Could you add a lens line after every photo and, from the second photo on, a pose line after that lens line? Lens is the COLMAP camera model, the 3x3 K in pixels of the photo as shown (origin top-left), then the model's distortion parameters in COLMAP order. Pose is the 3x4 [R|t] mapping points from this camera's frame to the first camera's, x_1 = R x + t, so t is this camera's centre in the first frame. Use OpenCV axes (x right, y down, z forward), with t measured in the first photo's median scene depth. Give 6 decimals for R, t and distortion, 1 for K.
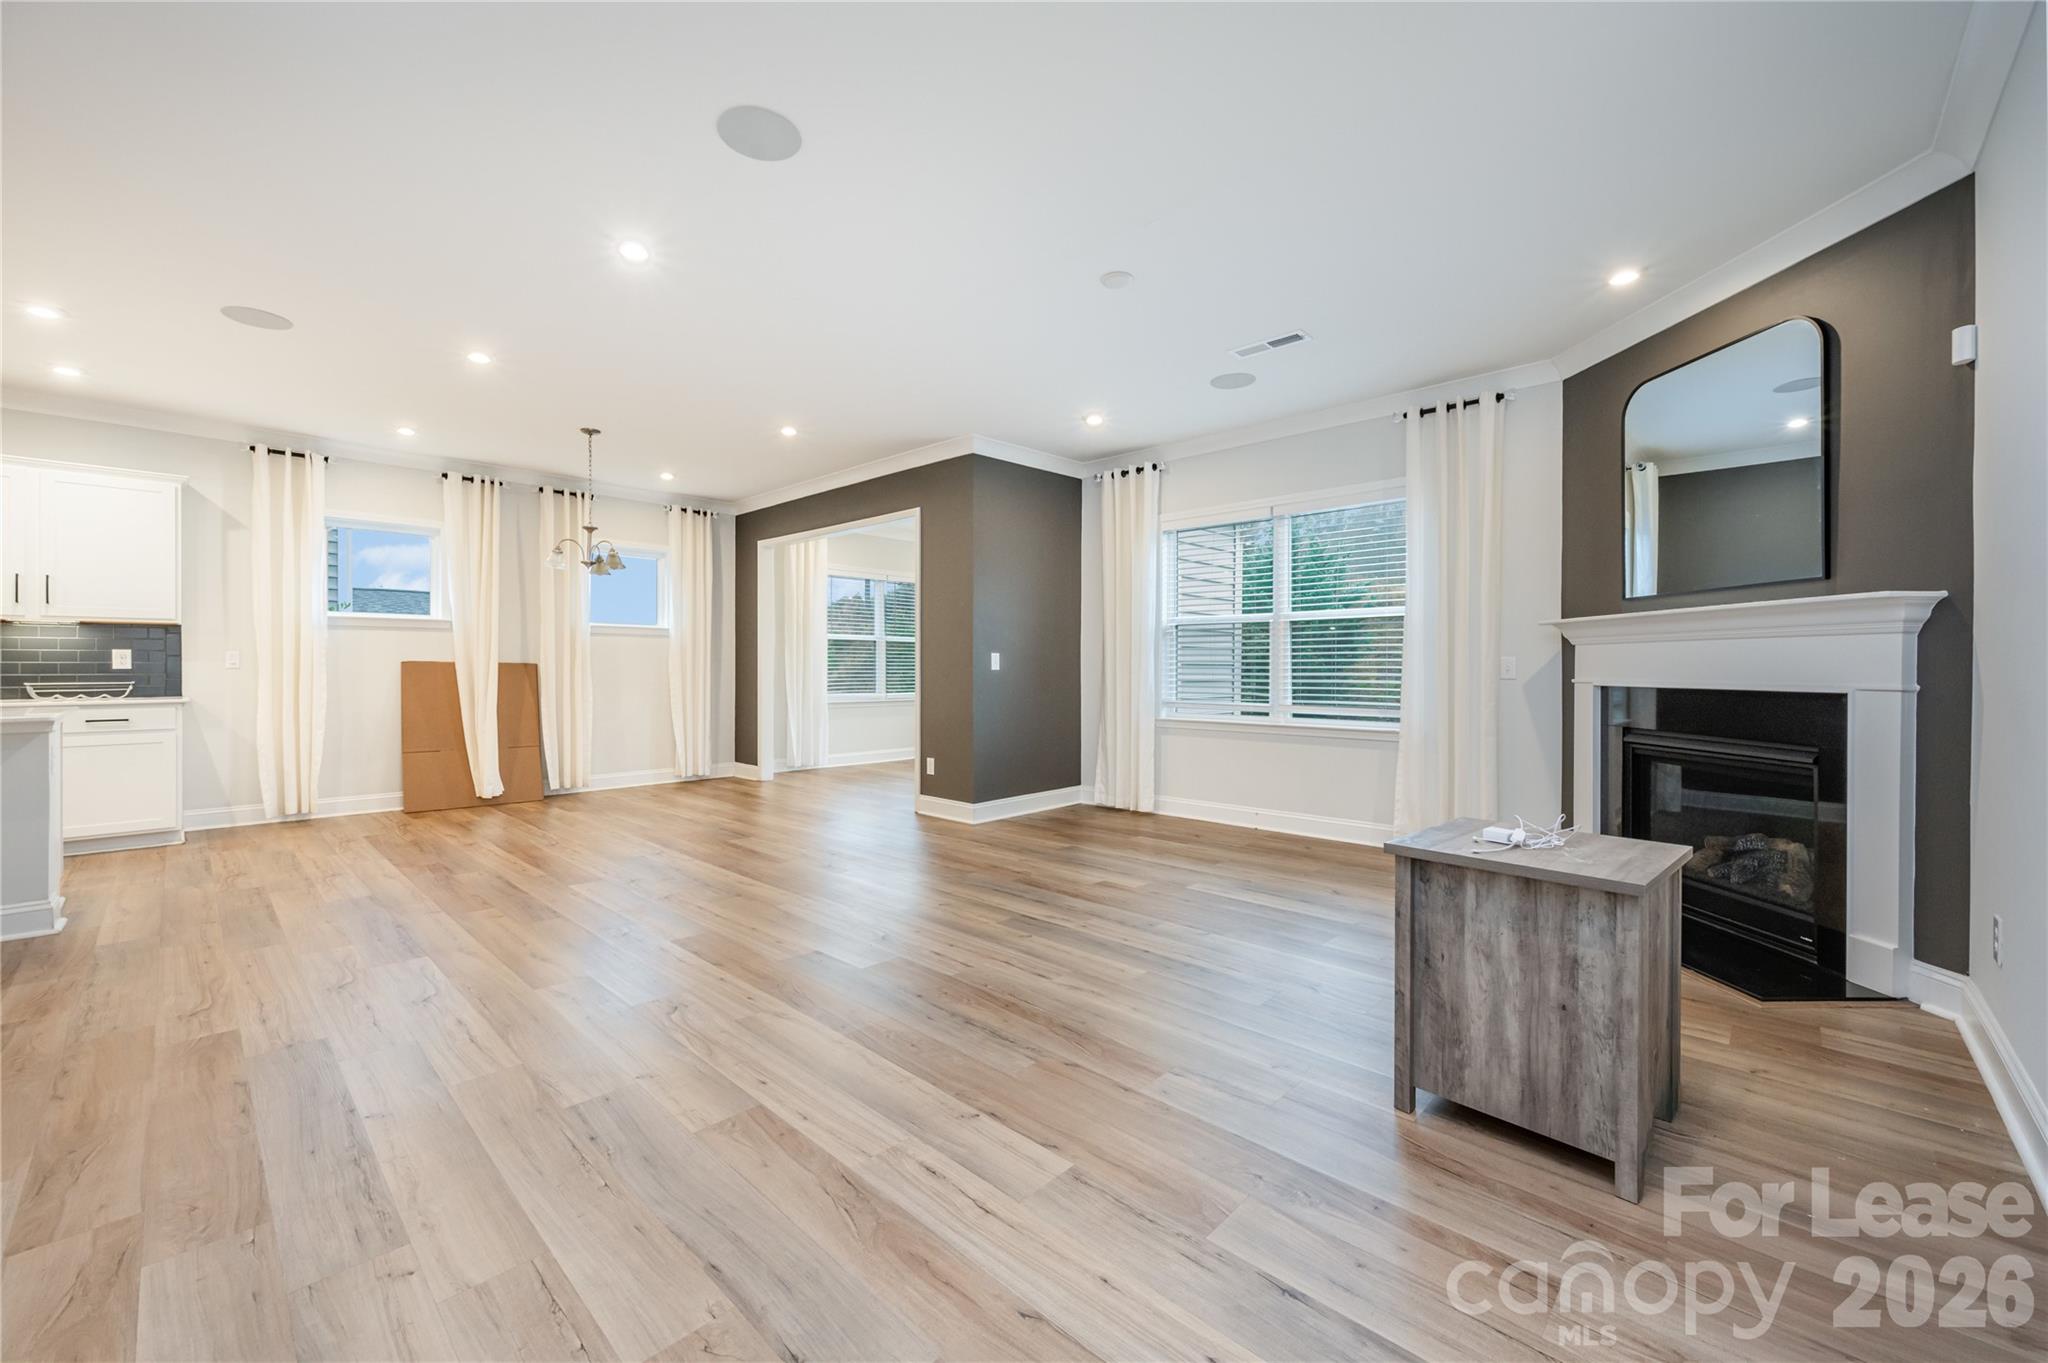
lens RADIAL K [[833.4, 0, 1028.2], [0, 833.4, 674.6], [0, 0, 1]] dist [-0.000752, -0.000171]
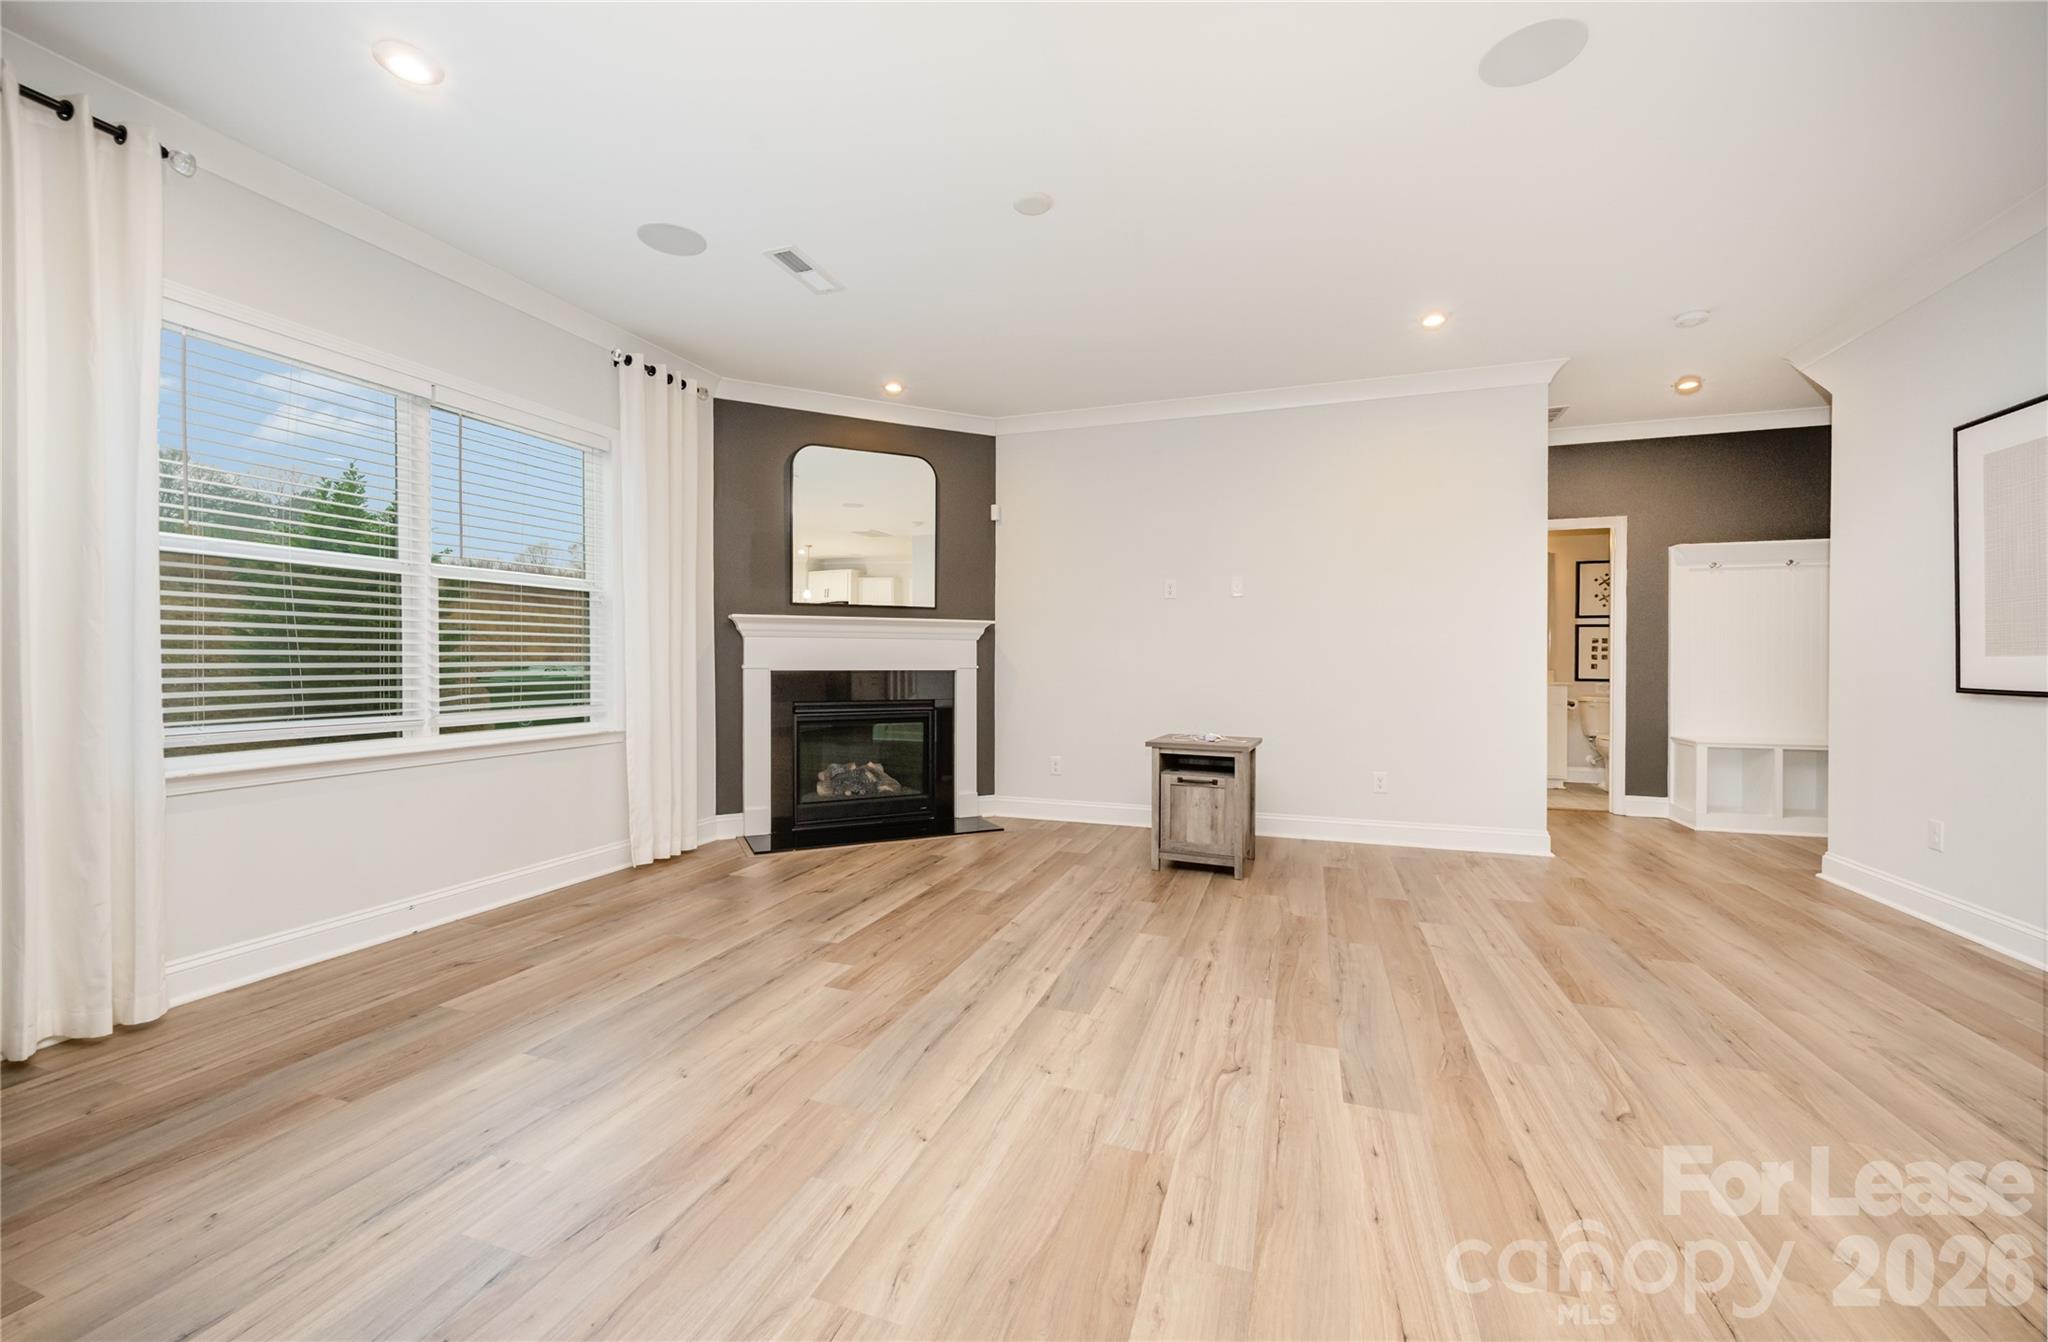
lens RADIAL K [[801.3, 0, 1024.0], [0, 801.3, 671.0], [0, 0, 1]] dist [-0.000050, -0.000094]
pose [[-0.412612, -0.015899, 0.910768, -0.831895], [0.002233, 0.999827, 0.018466, -0.011393], [-0.910904, 0.009653, -0.412505, 1.740306]]
